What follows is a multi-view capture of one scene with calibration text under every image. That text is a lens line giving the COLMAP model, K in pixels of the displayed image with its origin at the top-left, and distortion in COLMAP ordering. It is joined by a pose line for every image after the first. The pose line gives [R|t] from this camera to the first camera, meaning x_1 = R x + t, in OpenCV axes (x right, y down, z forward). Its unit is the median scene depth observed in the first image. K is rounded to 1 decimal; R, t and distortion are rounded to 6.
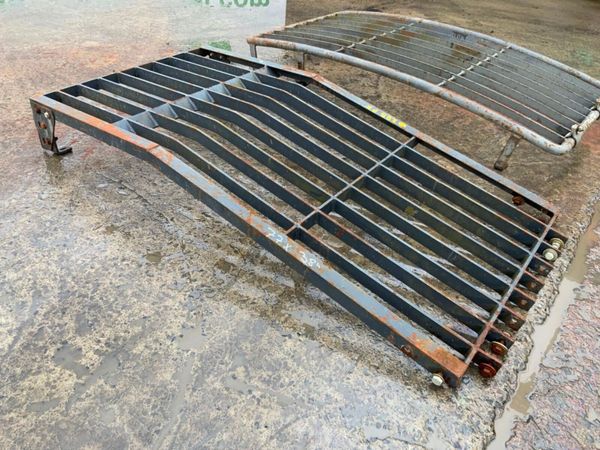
lens RADIAL K [[501.7, 0, 286.6], [0, 501.7, 223.0], [0, 0, 1]] dist [0.077302, -0.152953]
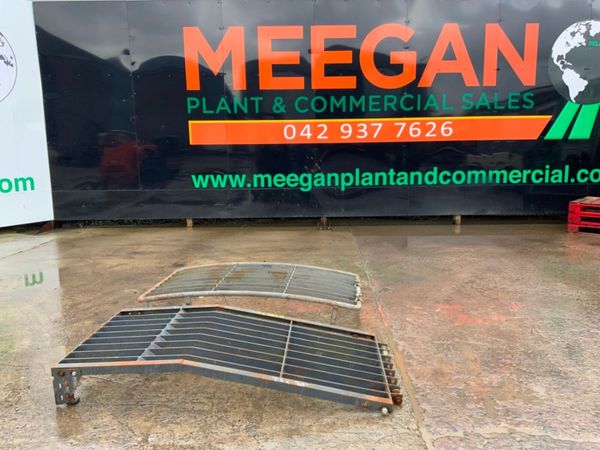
lens RADIAL K [[501.7, 0, 286.6], [0, 501.7, 223.0], [0, 0, 1]] dist [0.077302, -0.152953]
pose [[0.833104, -0.155709, 0.530747, -0.633928], [0.376866, 0.862152, -0.338624, 0.121103], [-0.404858, 0.482129, 0.776944, -0.515226]]
